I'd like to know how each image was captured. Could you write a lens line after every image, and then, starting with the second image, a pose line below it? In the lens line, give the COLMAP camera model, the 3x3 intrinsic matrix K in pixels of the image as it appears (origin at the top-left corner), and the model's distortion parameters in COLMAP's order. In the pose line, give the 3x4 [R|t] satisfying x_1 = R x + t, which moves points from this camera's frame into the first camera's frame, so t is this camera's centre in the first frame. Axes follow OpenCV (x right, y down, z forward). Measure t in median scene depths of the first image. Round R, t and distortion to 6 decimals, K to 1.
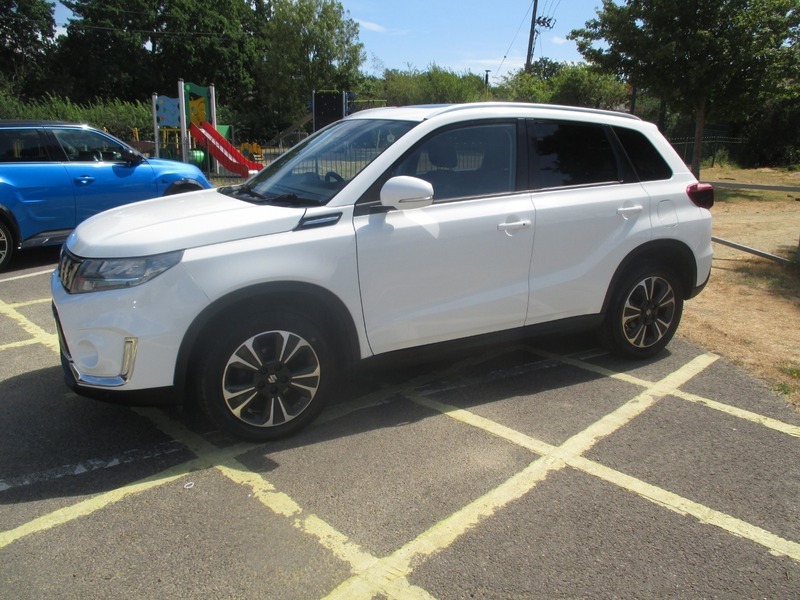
lens RADIAL K [[667.5, 0, 396.6], [0, 667.5, 336.5], [0, 0, 1]] dist [-0.027367, -0.003283]
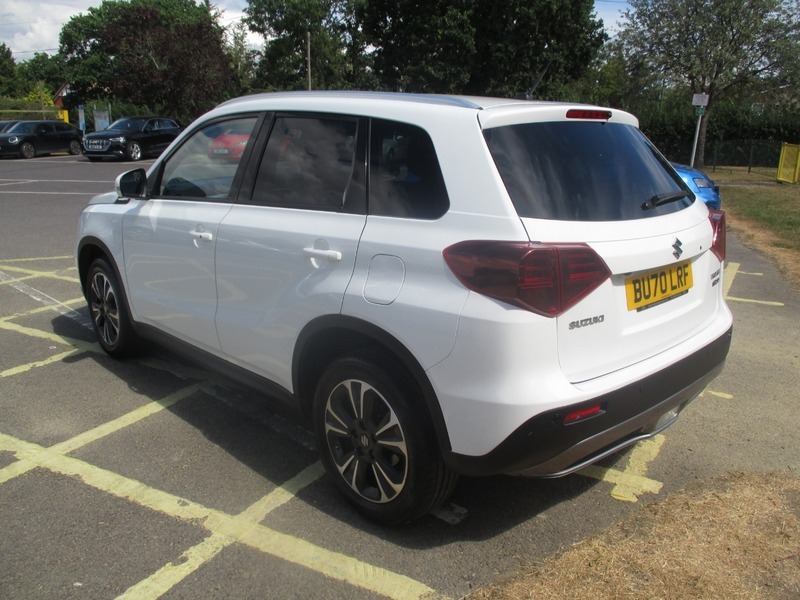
lens RADIAL K [[664.7, 0, 401.8], [0, 664.7, 329.9], [0, 0, 1]] dist [-0.030357, -0.002378]
pose [[0.259134, 0.281003, -0.924060, 1.070374], [-0.295388, 0.933956, 0.201177, -0.302073], [0.919563, 0.220824, 0.325025, 0.985502]]
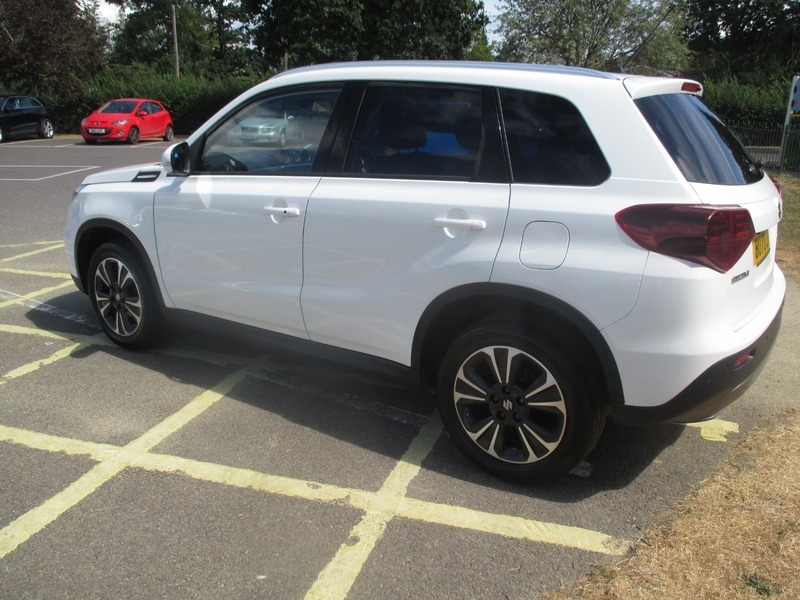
lens RADIAL K [[664.7, 0, 401.8], [0, 664.7, 329.9], [0, 0, 1]] dist [-0.030357, -0.002378]
pose [[0.446323, 0.285265, -0.848186, 0.983052], [-0.277289, 0.945265, 0.172003, -0.210416], [0.850827, 0.158423, 0.500994, 0.735373]]
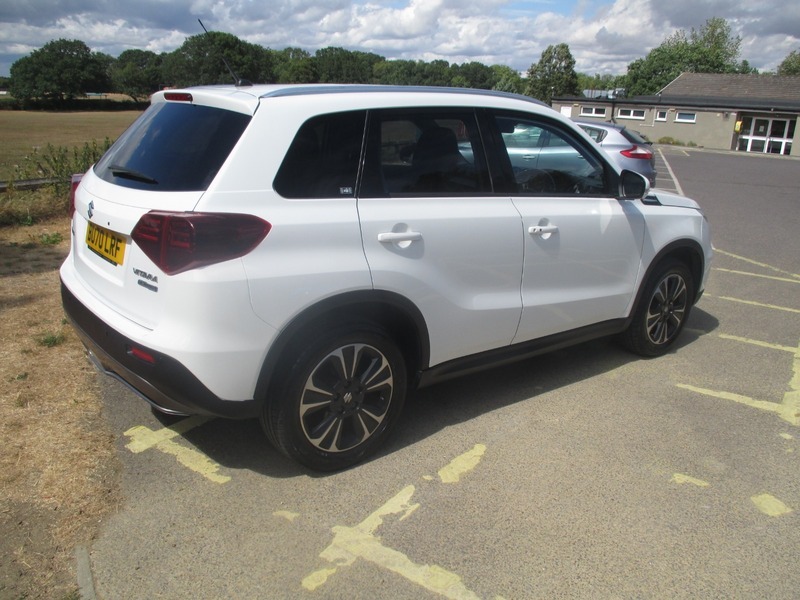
lens RADIAL K [[667.5, 0, 396.6], [0, 667.5, 336.5], [0, 0, 1]] dist [-0.027367, -0.003283]
pose [[-0.984455, 0.009020, -0.175404, 0.308312], [-0.098047, 0.800363, 0.591444, -0.692684], [0.145722, 0.599448, -0.787037, 2.162804]]
